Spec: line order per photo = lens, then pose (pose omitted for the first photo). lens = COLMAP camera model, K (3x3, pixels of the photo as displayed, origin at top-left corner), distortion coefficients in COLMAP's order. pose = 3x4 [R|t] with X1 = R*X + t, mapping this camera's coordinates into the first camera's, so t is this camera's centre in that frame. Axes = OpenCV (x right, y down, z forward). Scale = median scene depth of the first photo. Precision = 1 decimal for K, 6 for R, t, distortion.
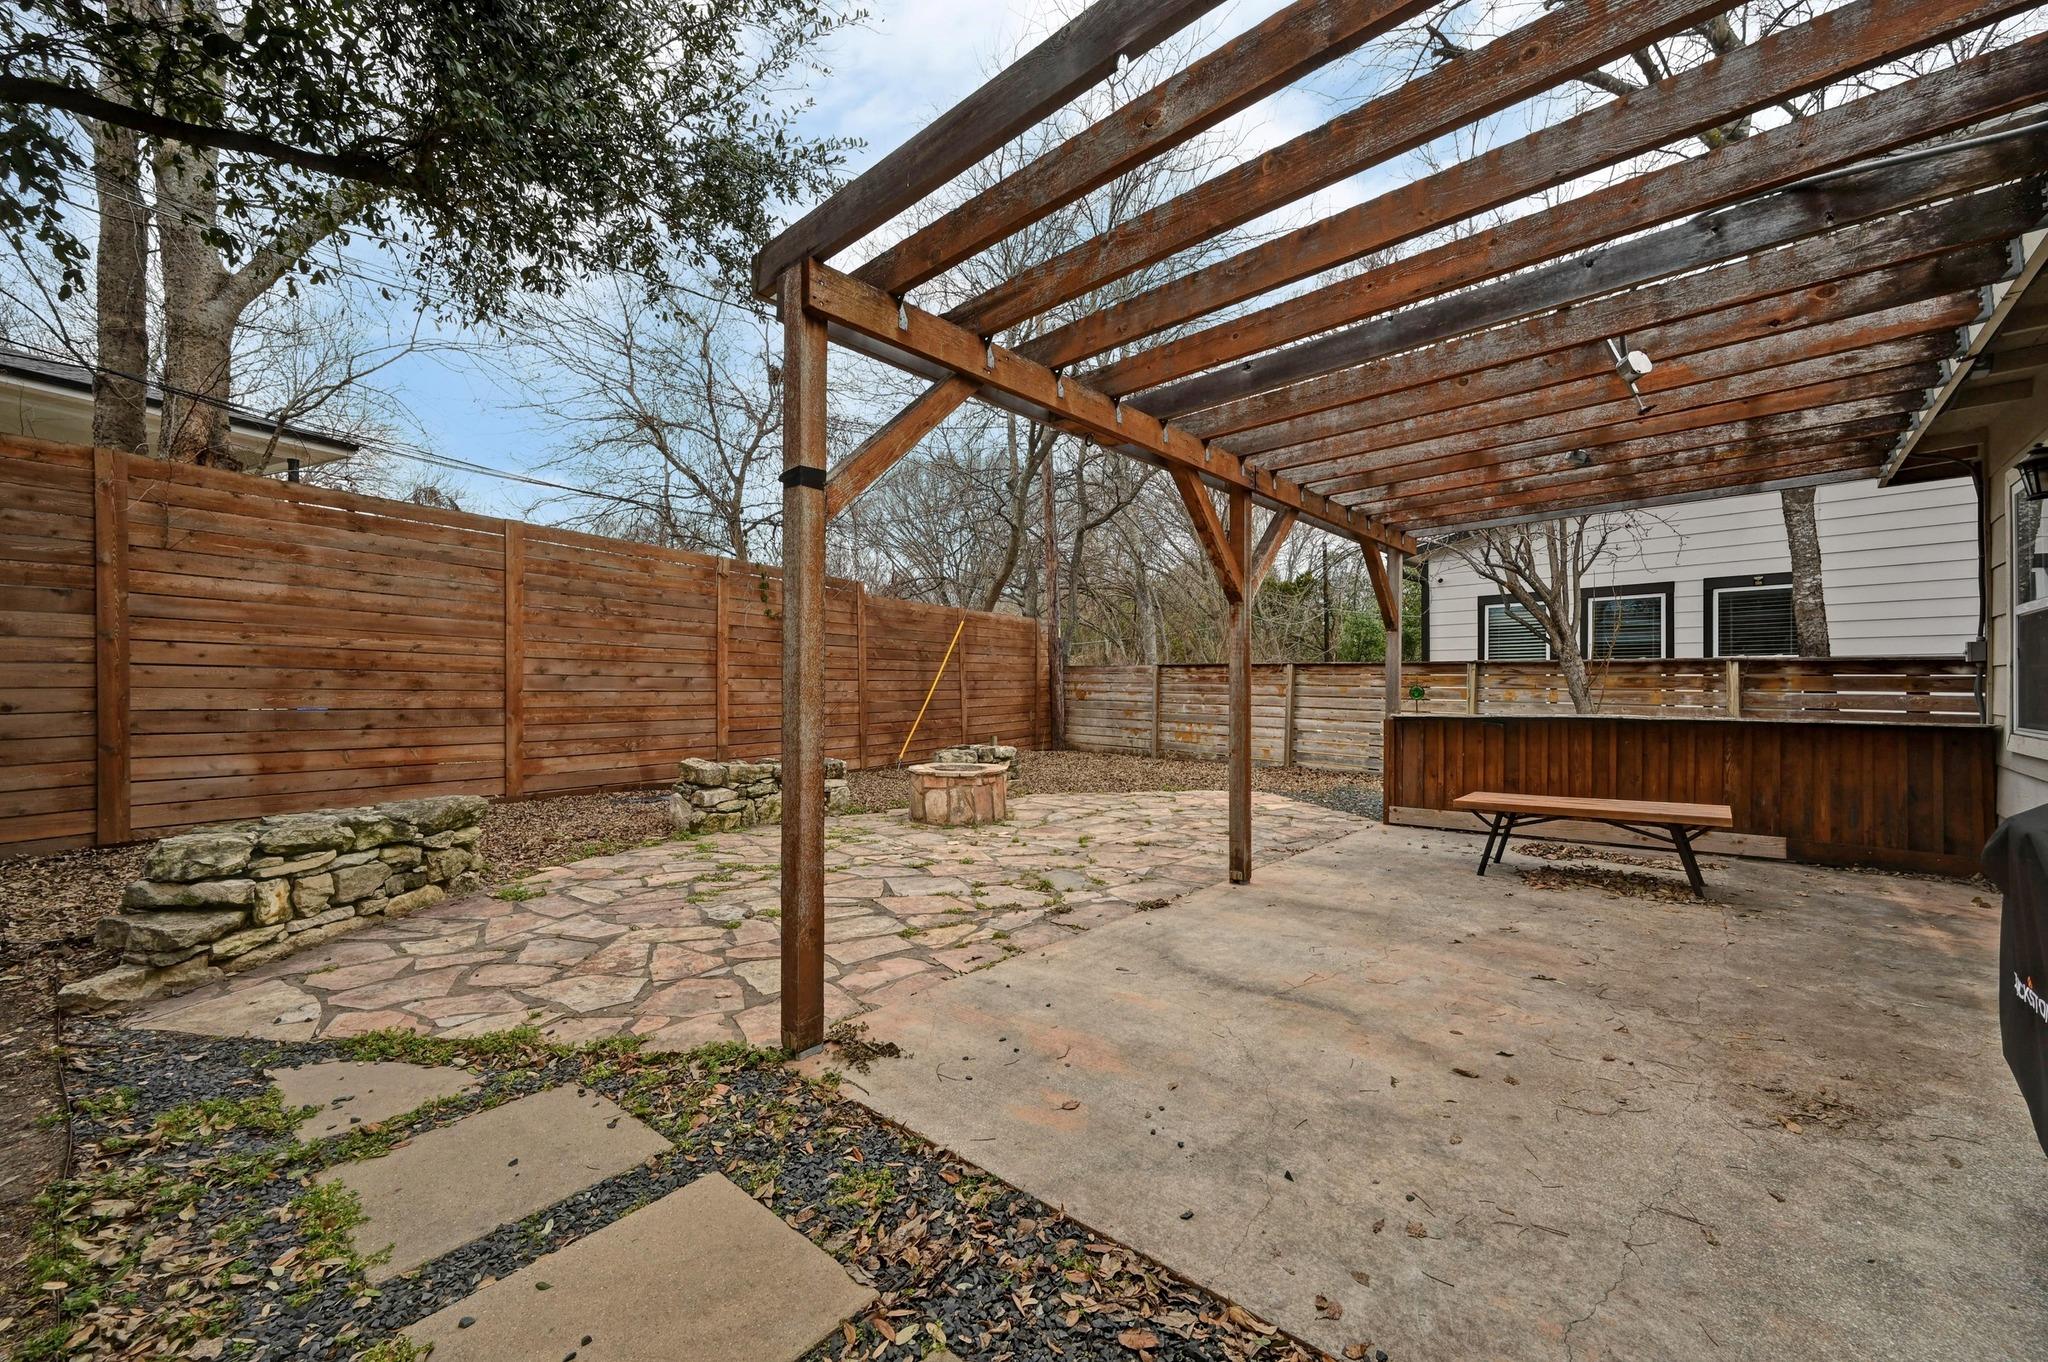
lens RADIAL K [[801.5, 0, 1030.8], [0, 801.5, 684.6], [0, 0, 1]] dist [0.000241, 0.000218]
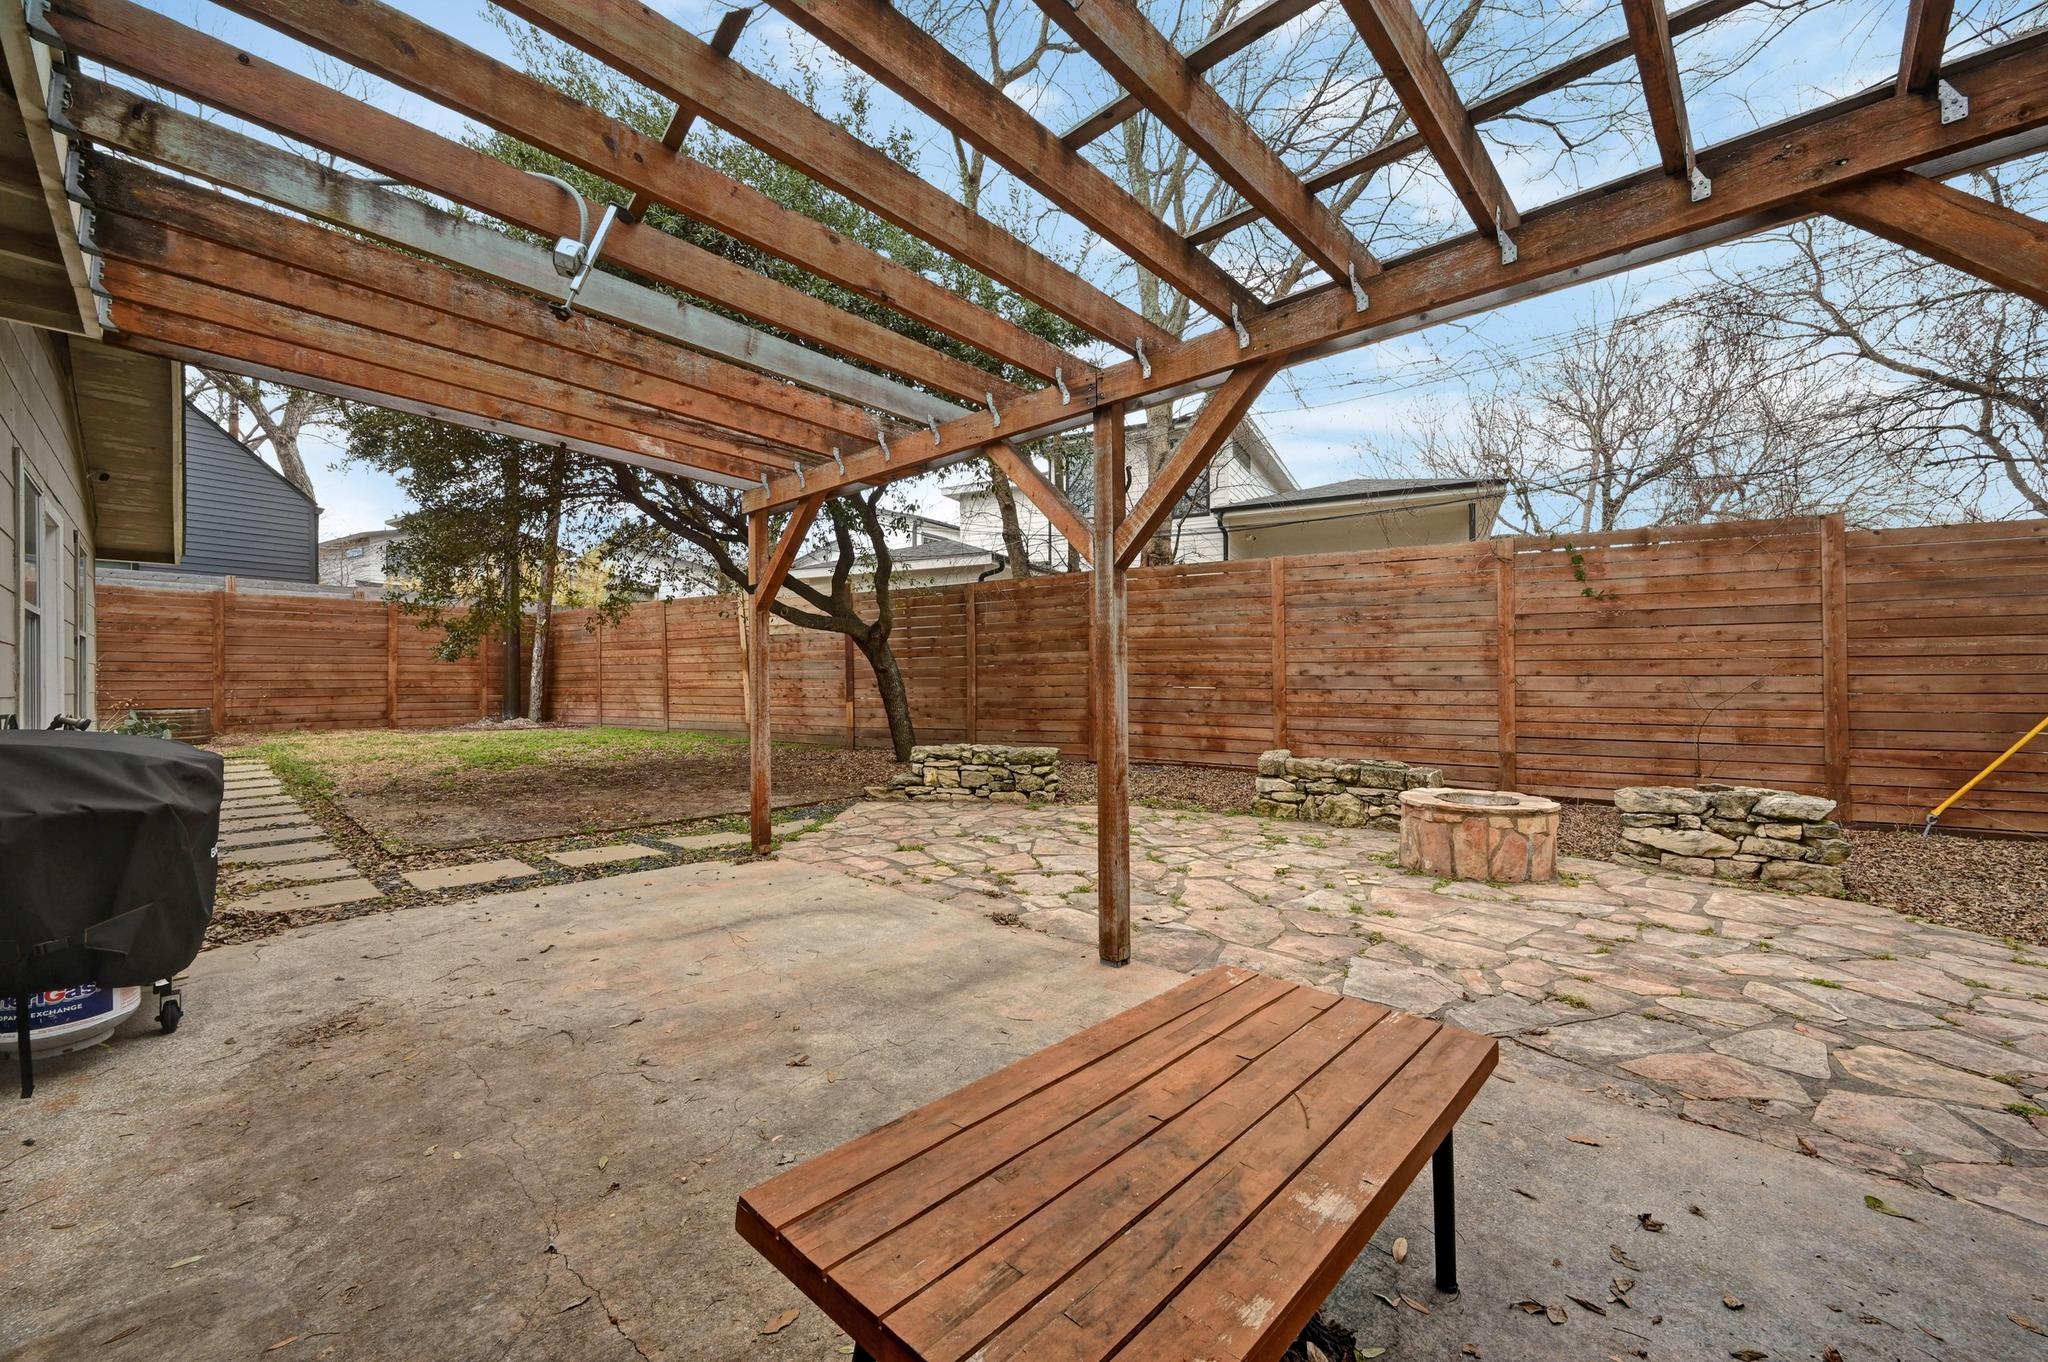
lens RADIAL K [[801.5, 0, 1030.8], [0, 801.5, 684.6], [0, 0, 1]] dist [0.000241, 0.000218]
pose [[-0.033511, -0.000348, -0.999438, 1.066006], [0.003837, 0.999993, -0.000477, 0.000413], [0.999431, -0.003851, -0.033509, 1.040470]]
